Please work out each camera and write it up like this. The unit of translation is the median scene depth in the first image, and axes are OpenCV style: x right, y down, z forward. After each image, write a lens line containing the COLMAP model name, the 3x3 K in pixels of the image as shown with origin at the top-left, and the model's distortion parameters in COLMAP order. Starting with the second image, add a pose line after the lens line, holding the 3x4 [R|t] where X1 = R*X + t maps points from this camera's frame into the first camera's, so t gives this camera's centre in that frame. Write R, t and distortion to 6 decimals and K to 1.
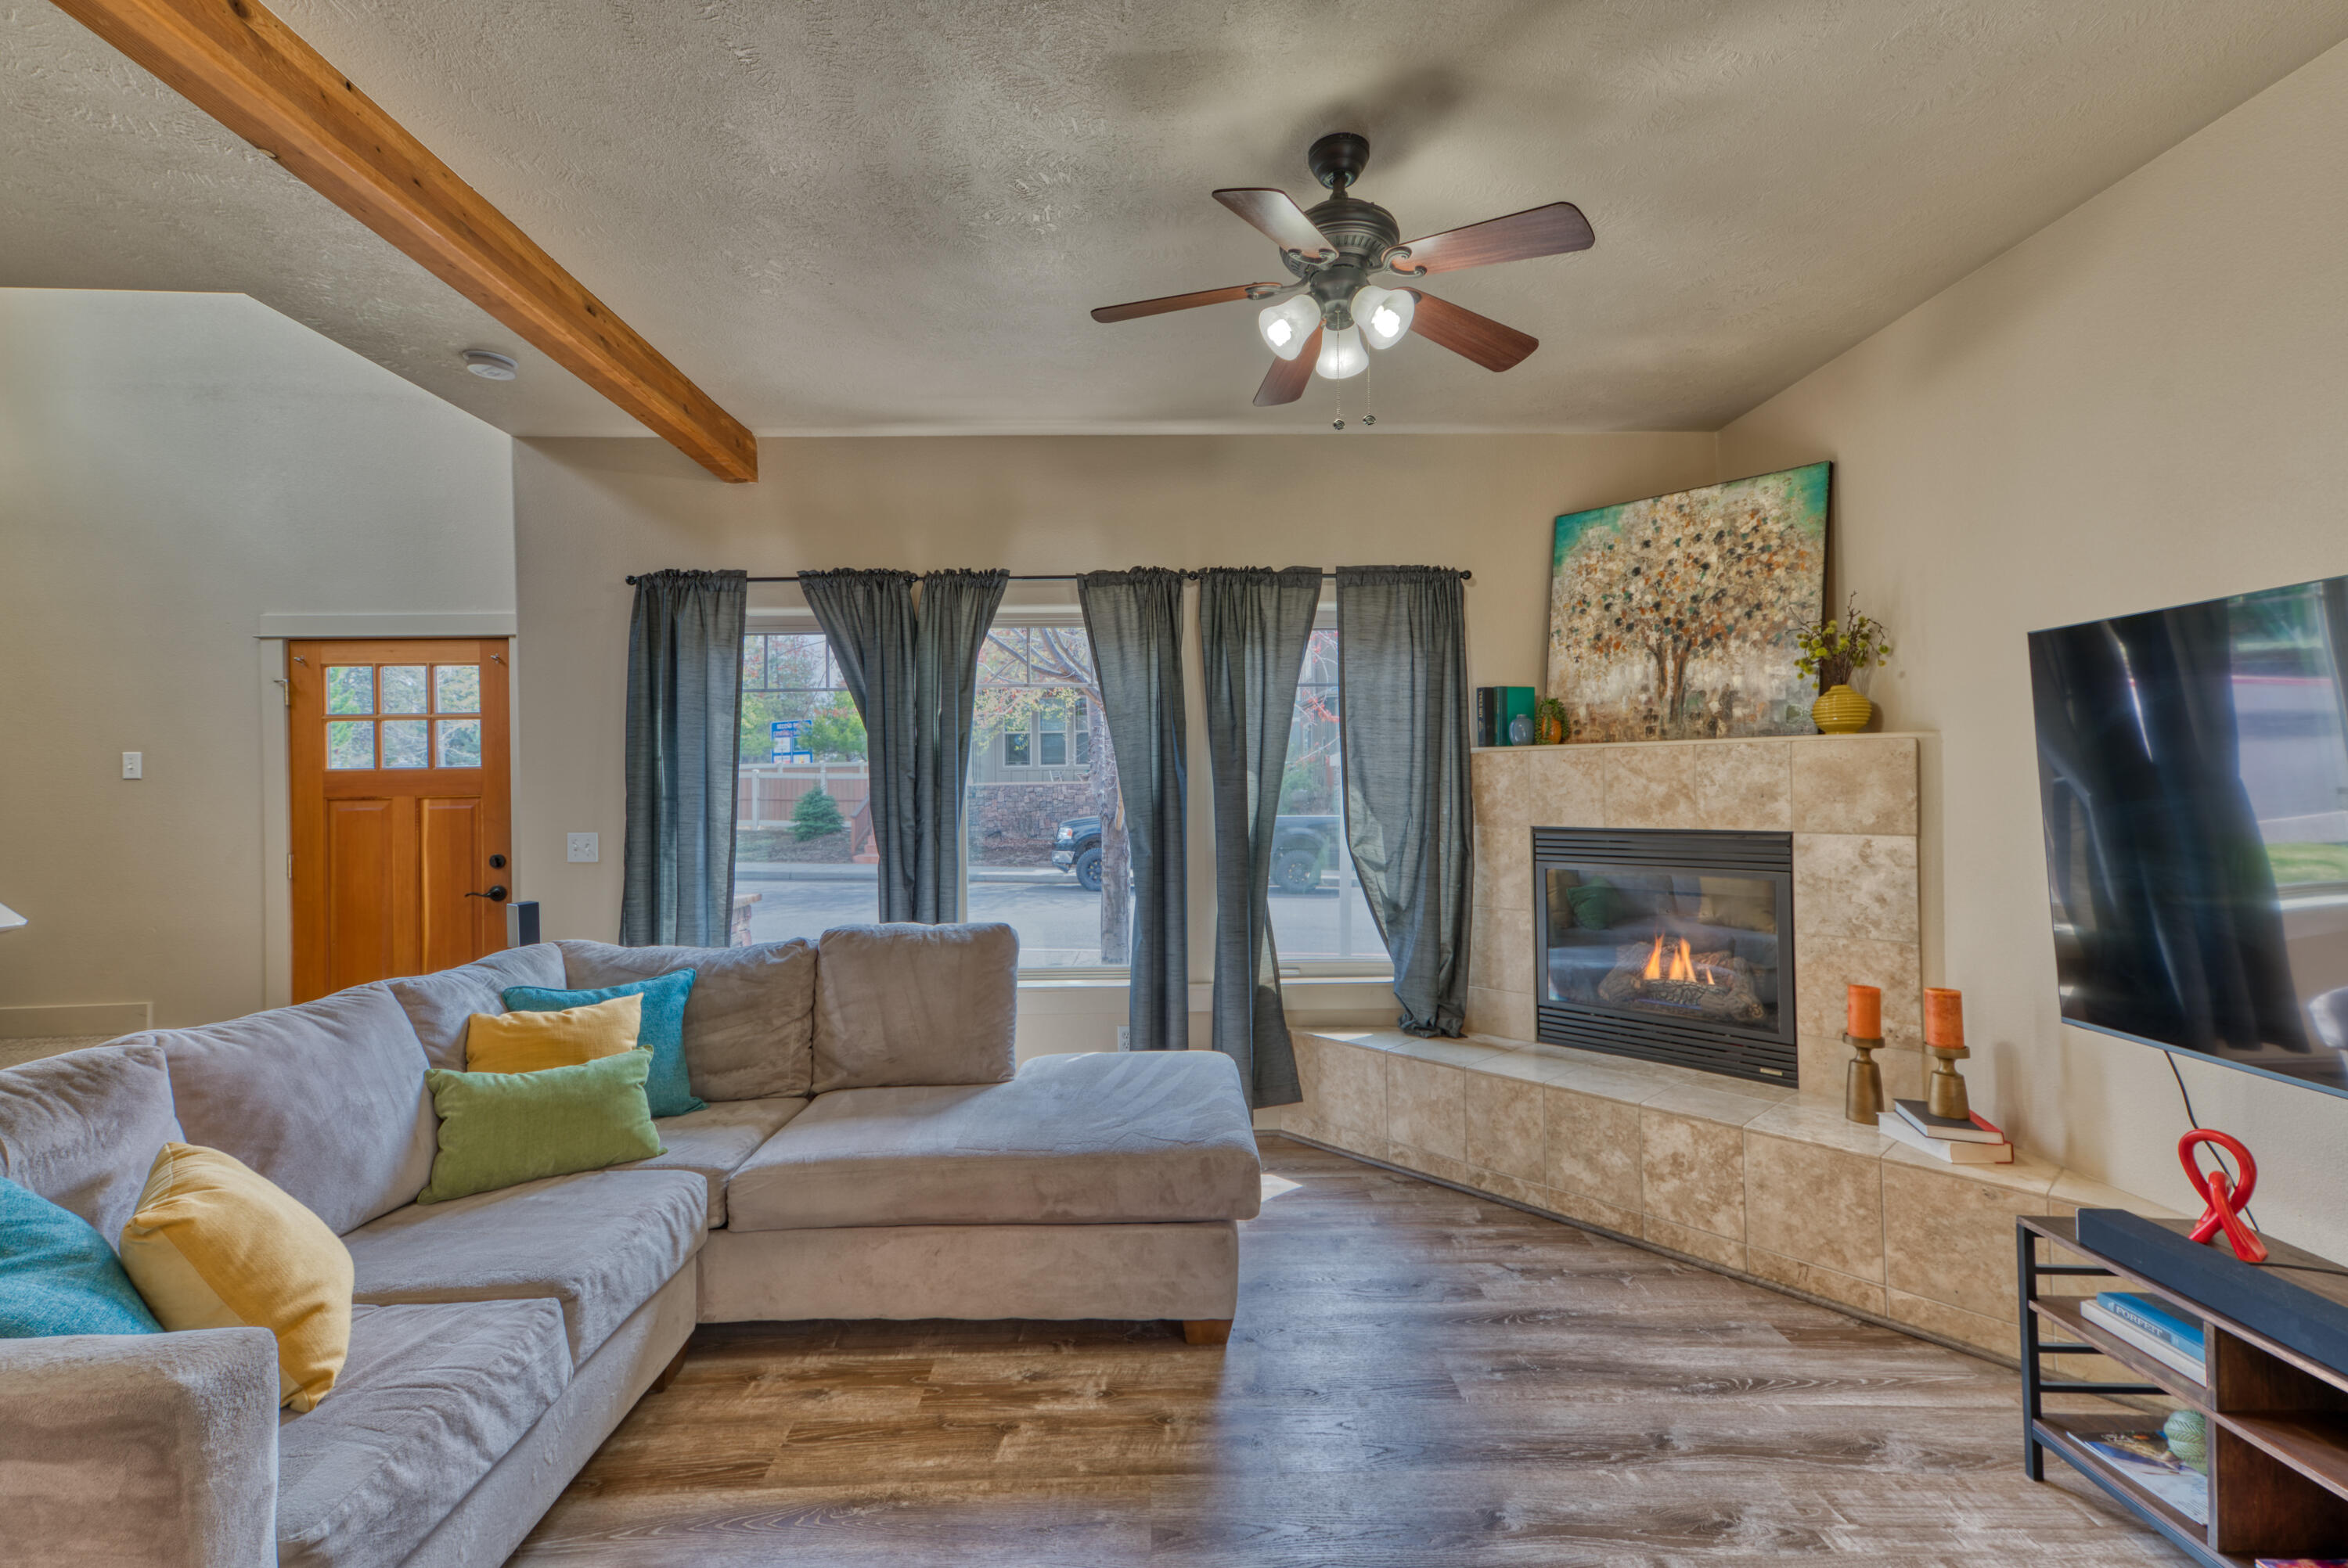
lens RADIAL K [[1035.7, 0, 1178.6], [0, 1035.7, 782.8], [0, 0, 1]] dist [0.032128, 0.000699]
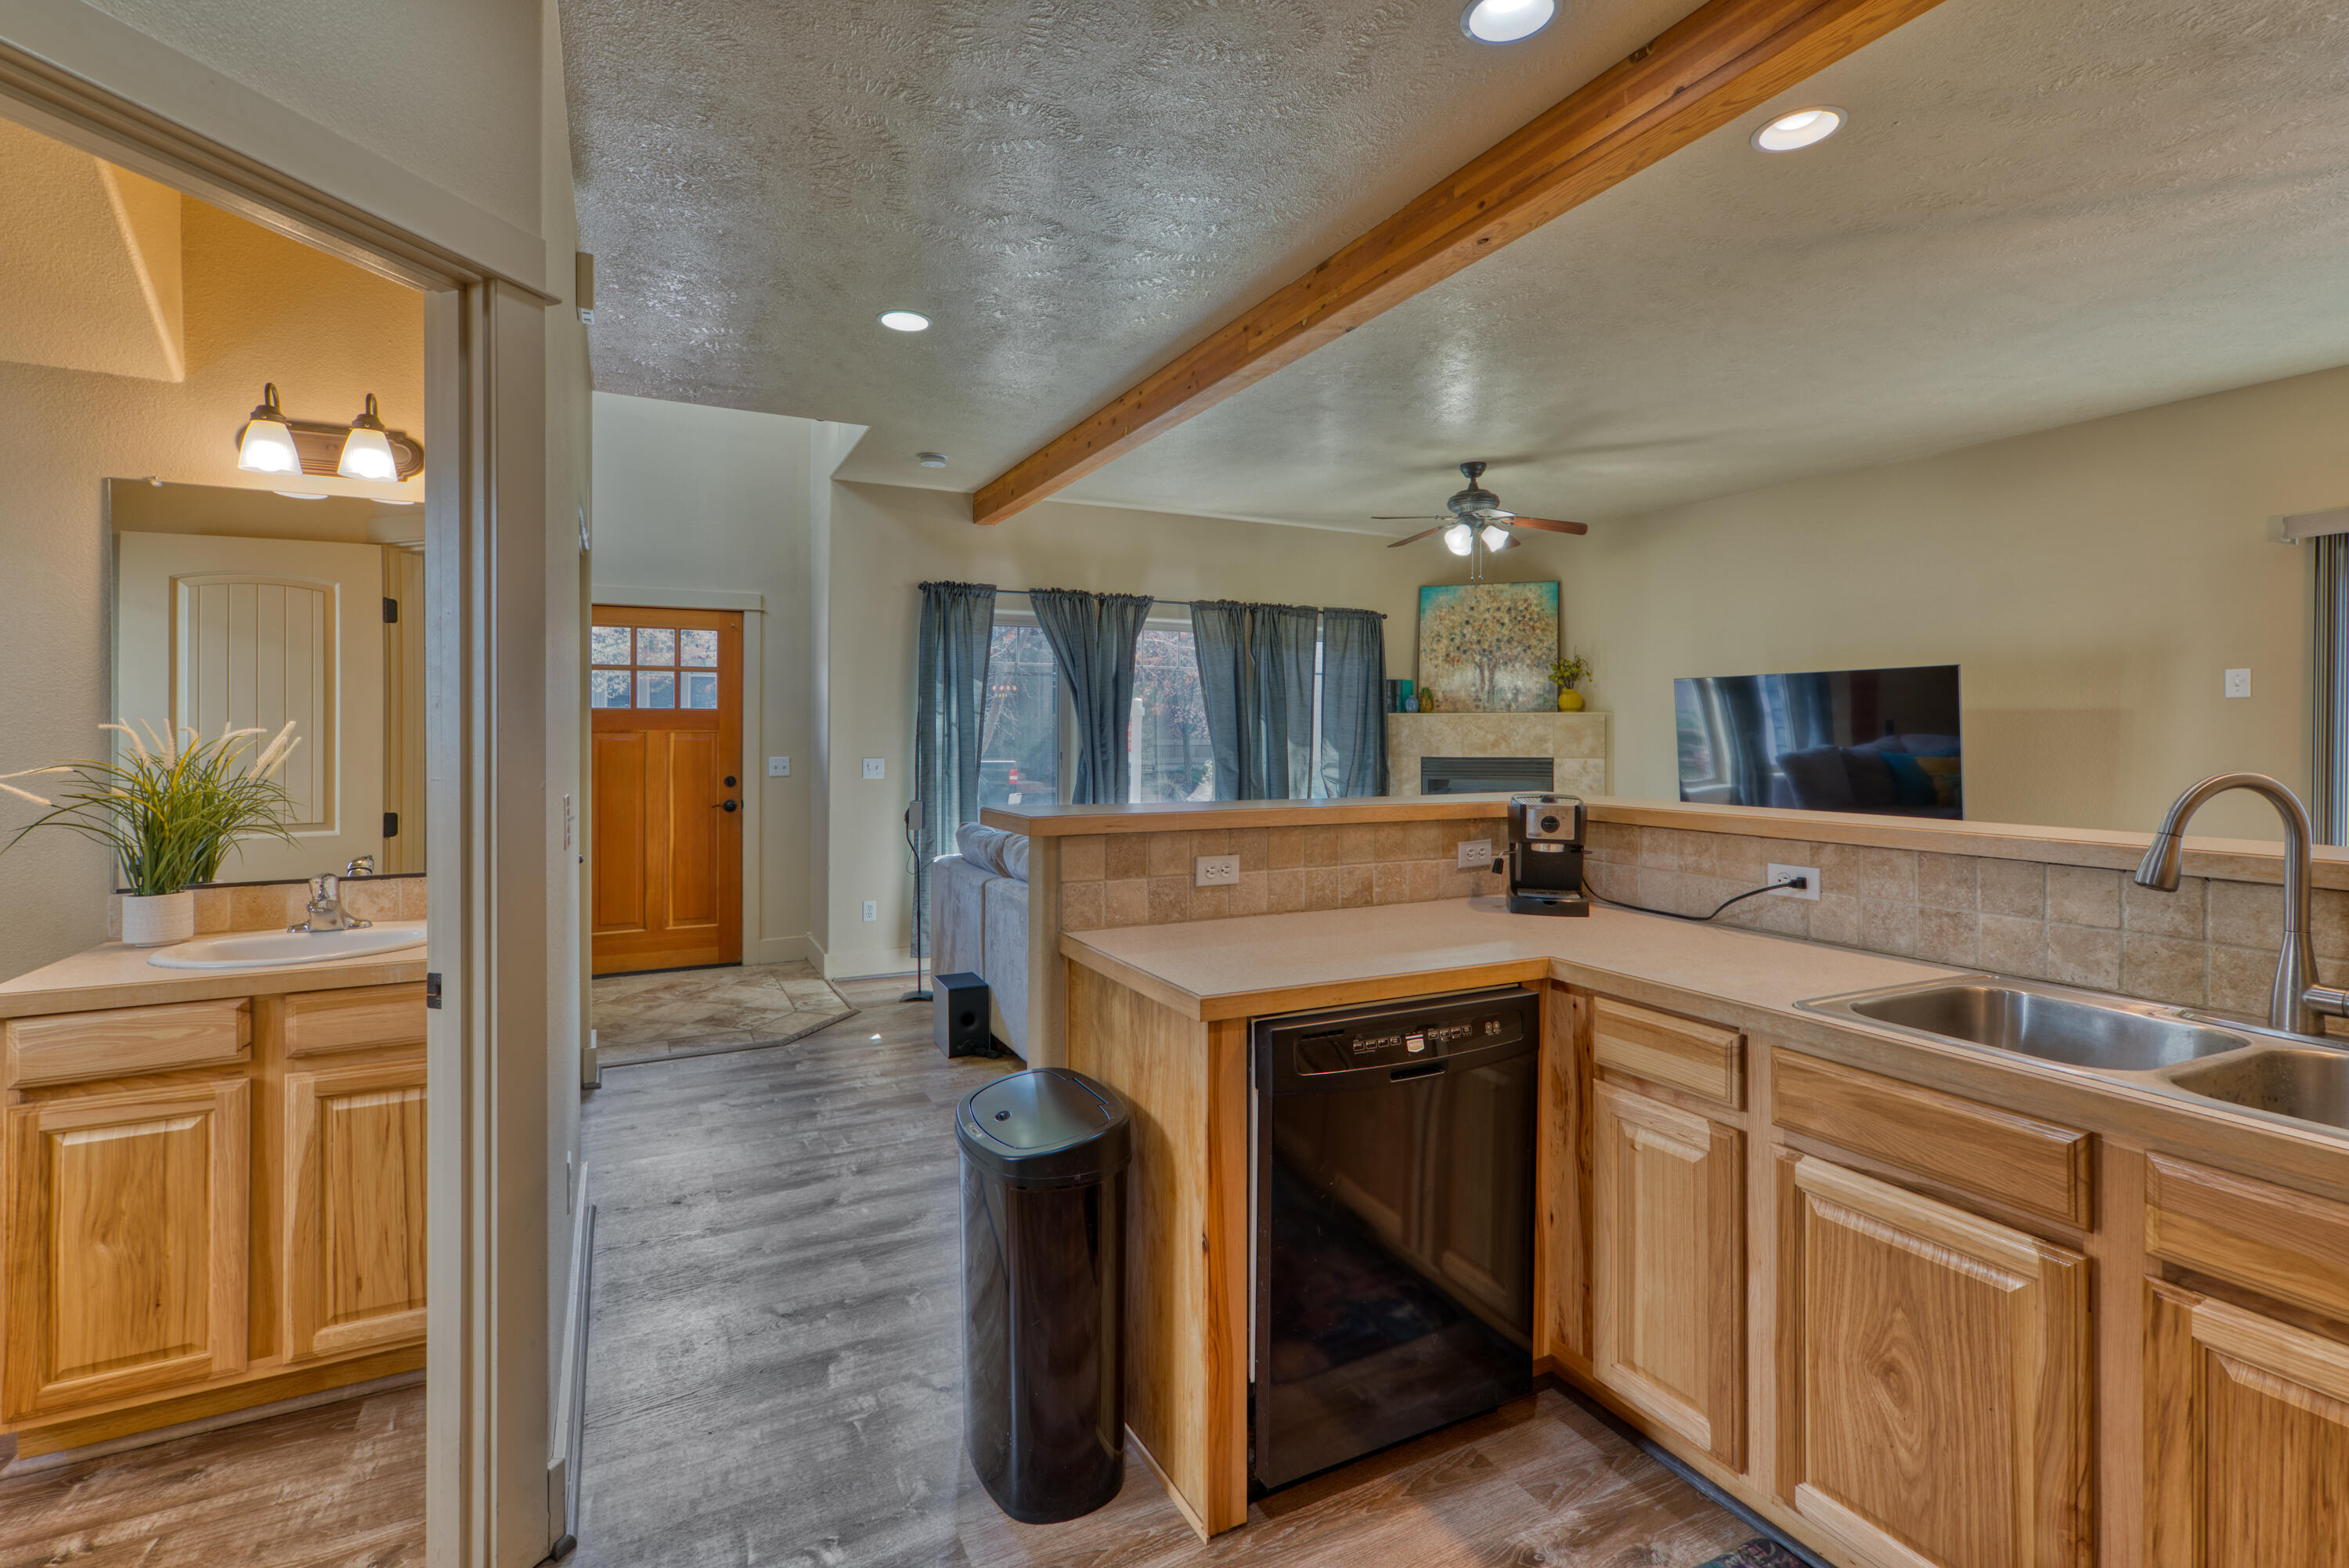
lens RADIAL K [[1150.5, 0, 1156.7], [0, 1150.5, 733.8], [0, 0, 1]] dist [0.044715, 0.000086]
pose [[0.889934, 0.012865, 0.455907, -1.059784], [-0.010910, 0.999917, -0.006921, 0.021112], [-0.455958, 0.001185, 0.890000, -0.634824]]
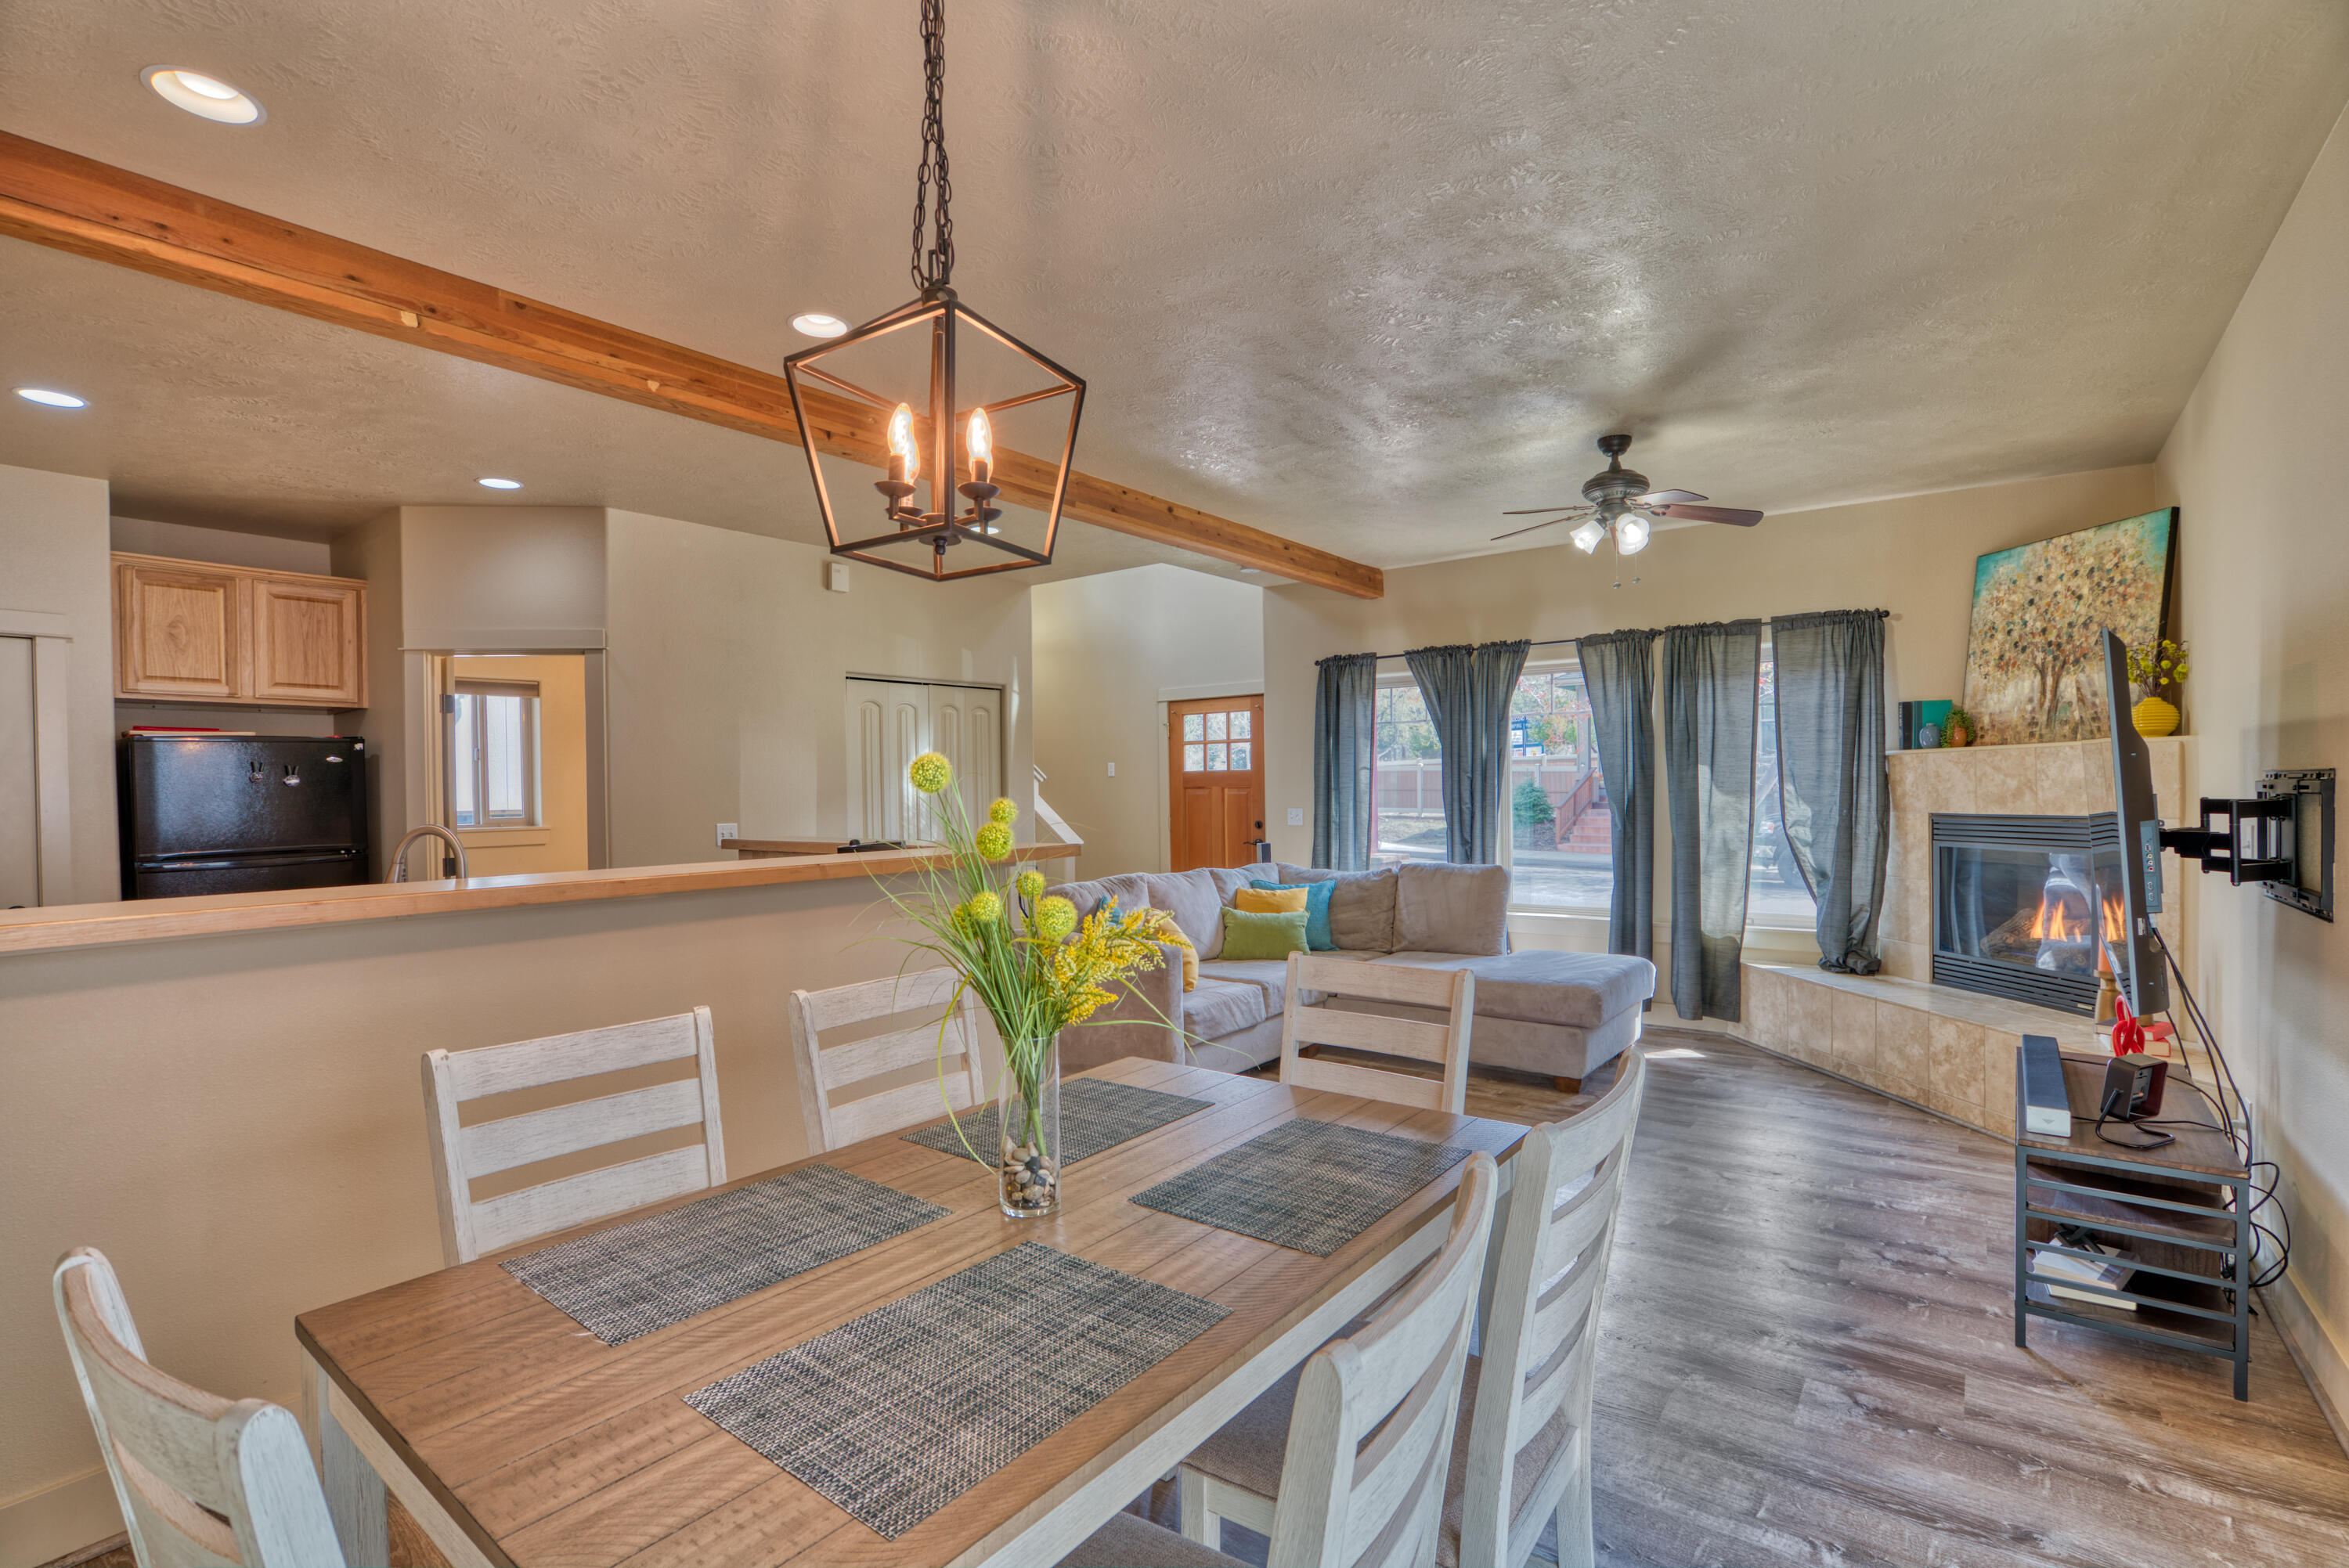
lens RADIAL K [[1129.6, 0, 1141.3], [0, 1129.6, 786.9], [0, 0, 1]] dist [-0.043646, 0.026989]
pose [[0.762135, -0.000276, -0.647418, 0.506373], [0.003328, 0.999988, 0.003491, 0.002540], [0.647410, -0.004815, 0.762127, -0.667879]]
